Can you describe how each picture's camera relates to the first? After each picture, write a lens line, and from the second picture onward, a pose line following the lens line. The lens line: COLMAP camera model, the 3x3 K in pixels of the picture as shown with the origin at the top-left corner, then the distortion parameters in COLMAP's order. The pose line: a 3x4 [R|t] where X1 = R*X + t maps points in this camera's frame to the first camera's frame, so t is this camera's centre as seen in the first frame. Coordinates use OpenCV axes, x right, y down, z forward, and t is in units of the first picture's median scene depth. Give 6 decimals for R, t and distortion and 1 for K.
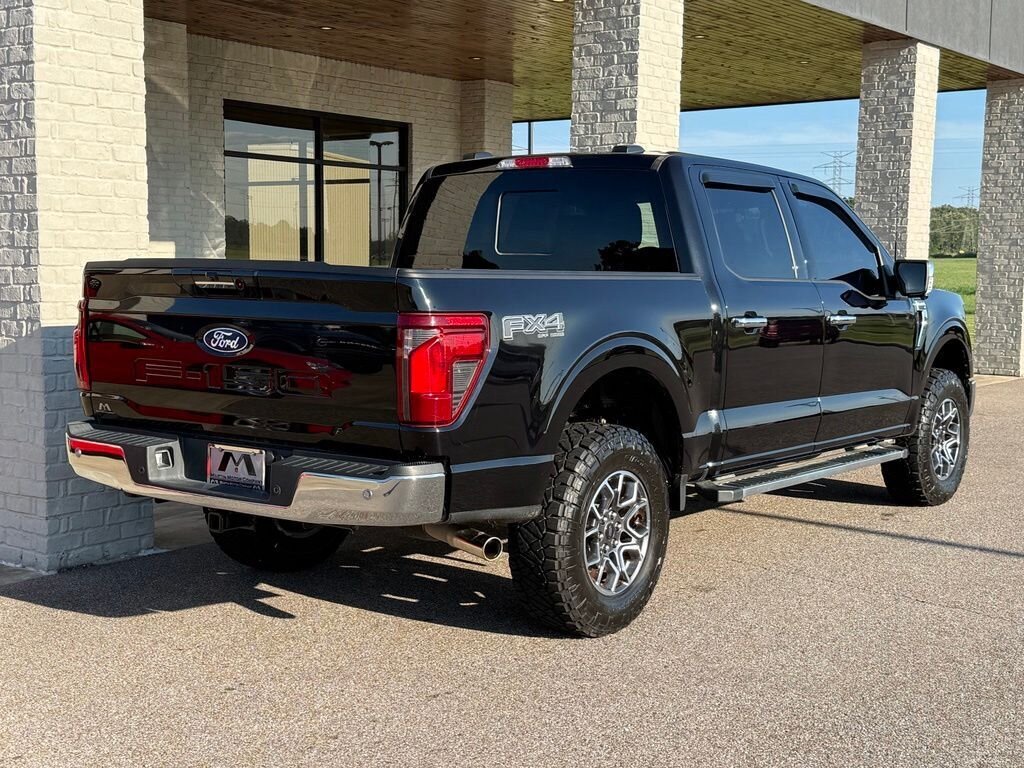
lens RADIAL K [[1396.5, 0, 511.5], [0, 1396.5, 392.7], [0, 0, 1]] dist [0.125468, 0.000000]
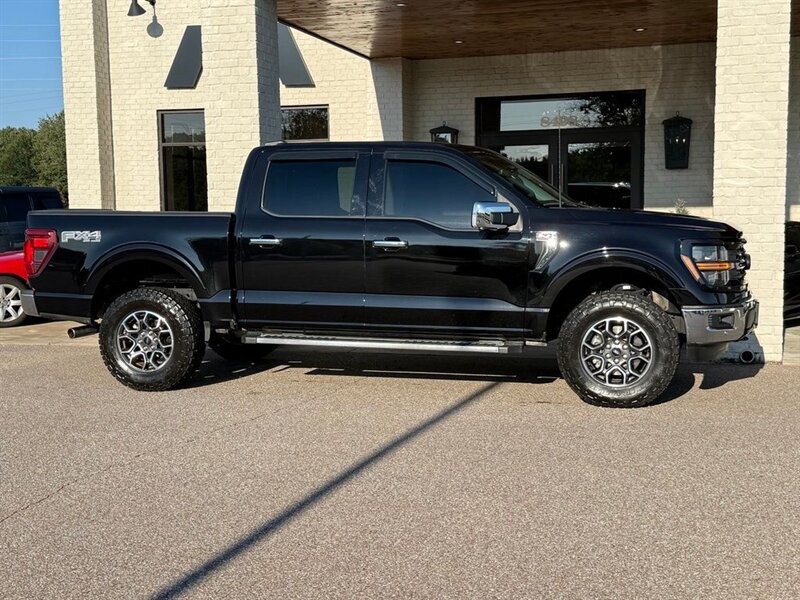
lens RADIAL K [[1091.0, 0, 400.5], [0, 1091.0, 312.4], [0, 0, 1]] dist [0.125468, 0.000000]
pose [[0.344739, 0.072895, -0.935864, 1.413224], [-0.076266, 0.995859, 0.049474, -0.040532], [0.935595, 0.054319, 0.348871, 0.663423]]
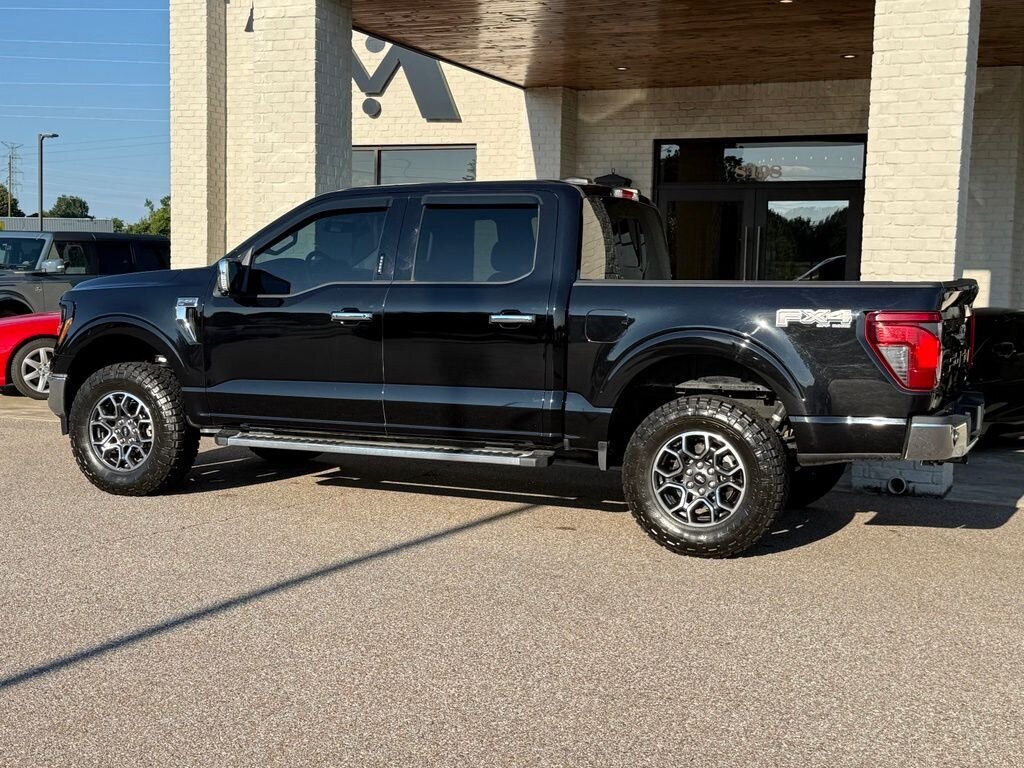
lens RADIAL K [[1338.1, 0, 517.9], [0, 1338.1, 365.6], [0, 0, 1]] dist [0.123303, 0.000000]
pose [[0.237316, 0.060361, -0.969555, 1.408747], [-0.115960, 0.992692, 0.033418, -0.065018], [0.964487, 0.104499, 0.242581, 0.884741]]
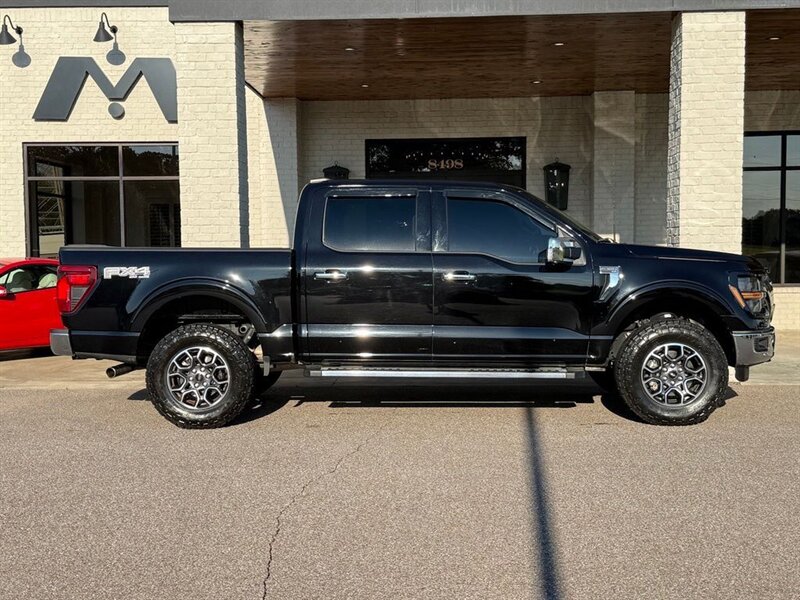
lens RADIAL K [[1091.0, 0, 393.5], [0, 1091.0, 307.9], [0, 0, 1]] dist [0.125468, 0.000000]
pose [[0.564214, 0.029728, -0.825093, 1.273487], [-0.064125, 0.997911, -0.007895, -0.004340], [0.823134, 0.057363, 0.564942, 0.287444]]
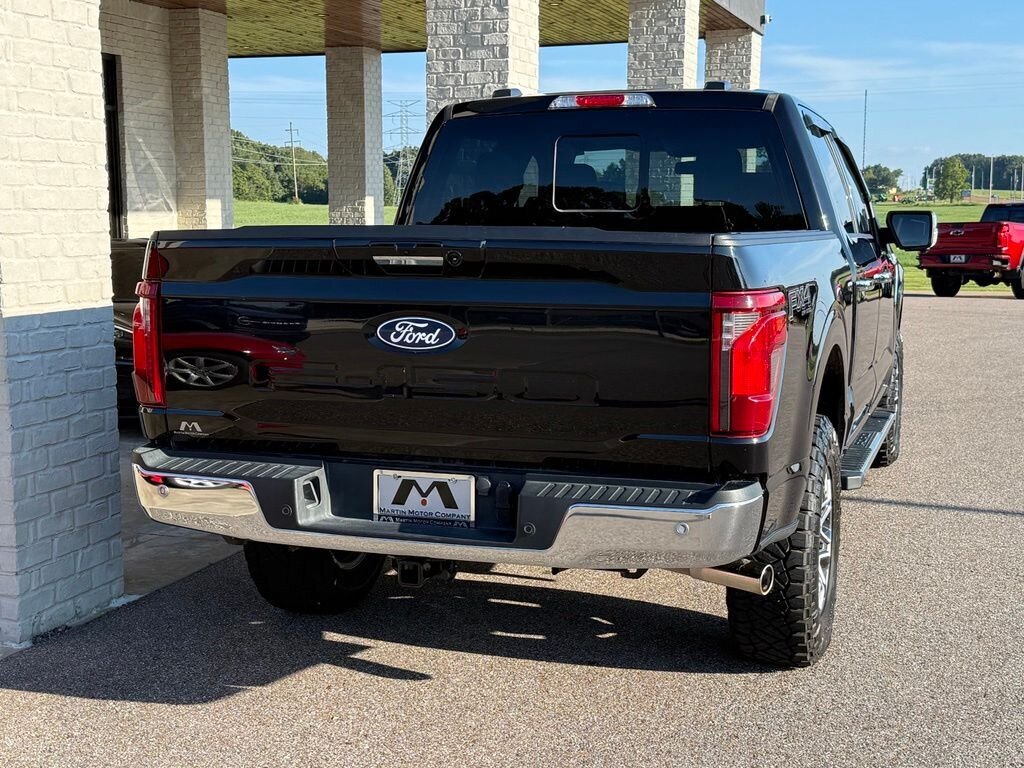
lens RADIAL K [[1396.5, 0, 513.8], [0, 1396.5, 389.7], [0, 0, 1]] dist [0.125468, 0.000000]
pose [[0.952353, -0.050724, 0.300752, -0.297197], [0.040334, 0.998359, 0.040661, -0.027805], [-0.302321, -0.026593, 0.952835, 0.208505]]
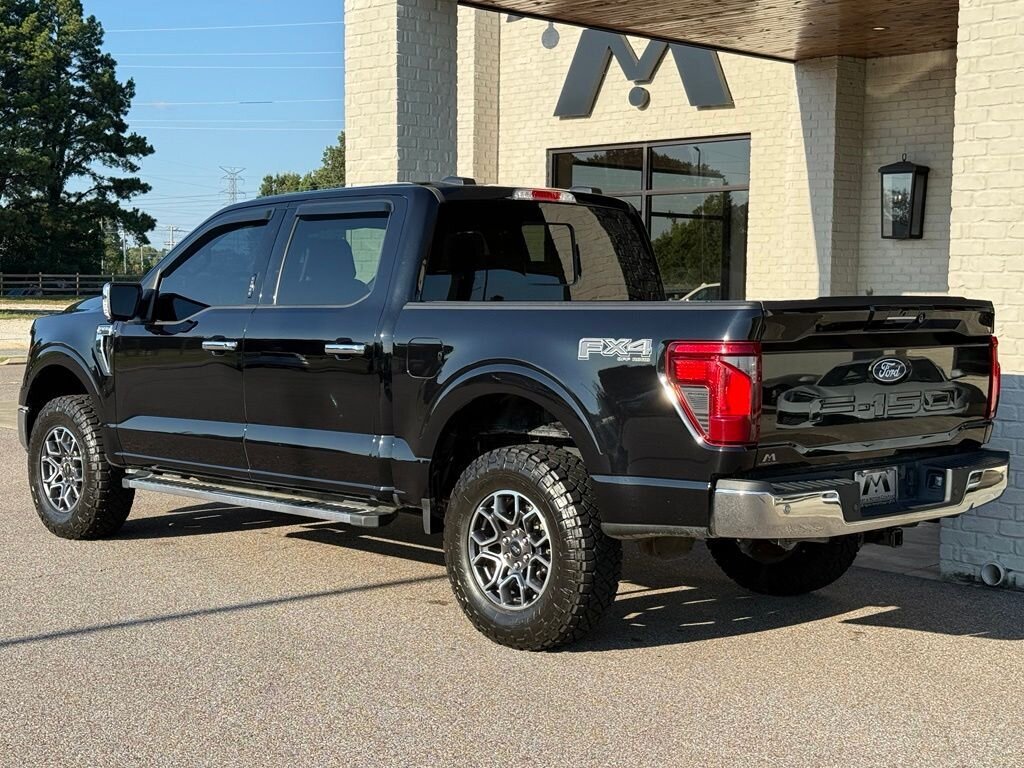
lens RADIAL K [[1559.0, 0, 520.3], [0, 1559.0, 376.7], [0, 0, 1]] dist [0.131982, 0.000000]
pose [[-0.153430, 0.048110, -0.986988, 1.388957], [-0.106554, 0.992185, 0.064927, -0.131730], [0.982398, 0.115129, -0.147105, 1.437754]]
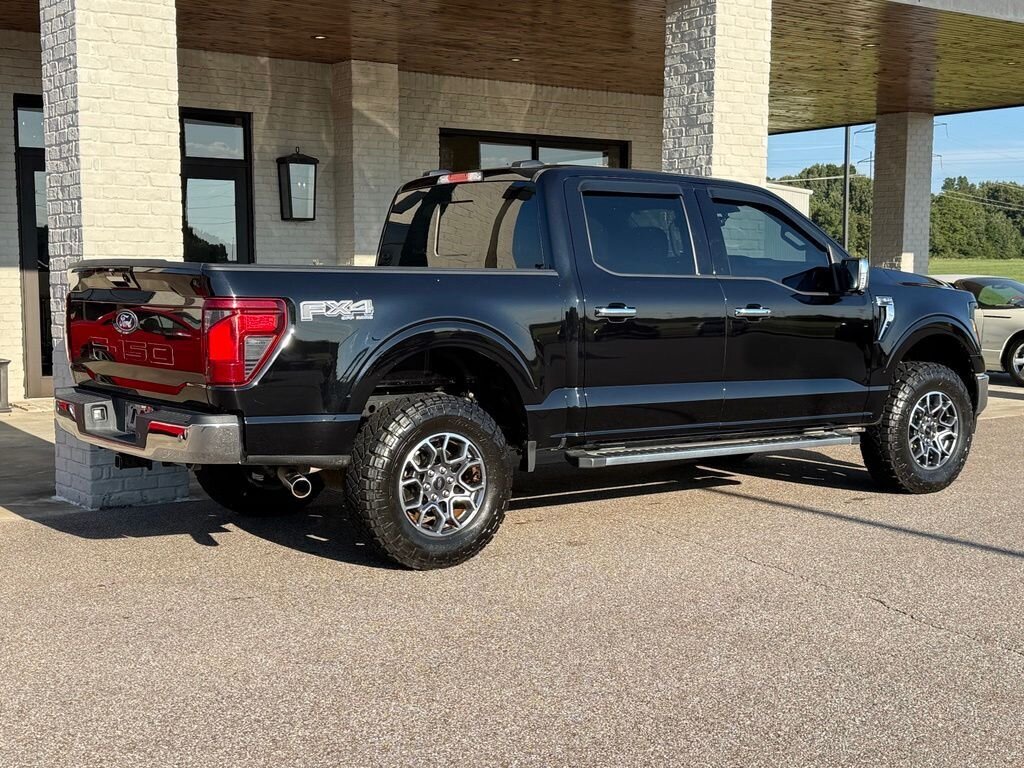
lens RADIAL K [[1396.5, 0, 511.8], [0, 1396.5, 394.9], [0, 0, 1]] dist [0.125468, 0.000000]
pose [[0.956875, 0.015696, -0.290074, 0.402088], [-0.018553, 0.999803, -0.007101, 0.025725], [0.289906, 0.012176, 0.956978, -0.110542]]
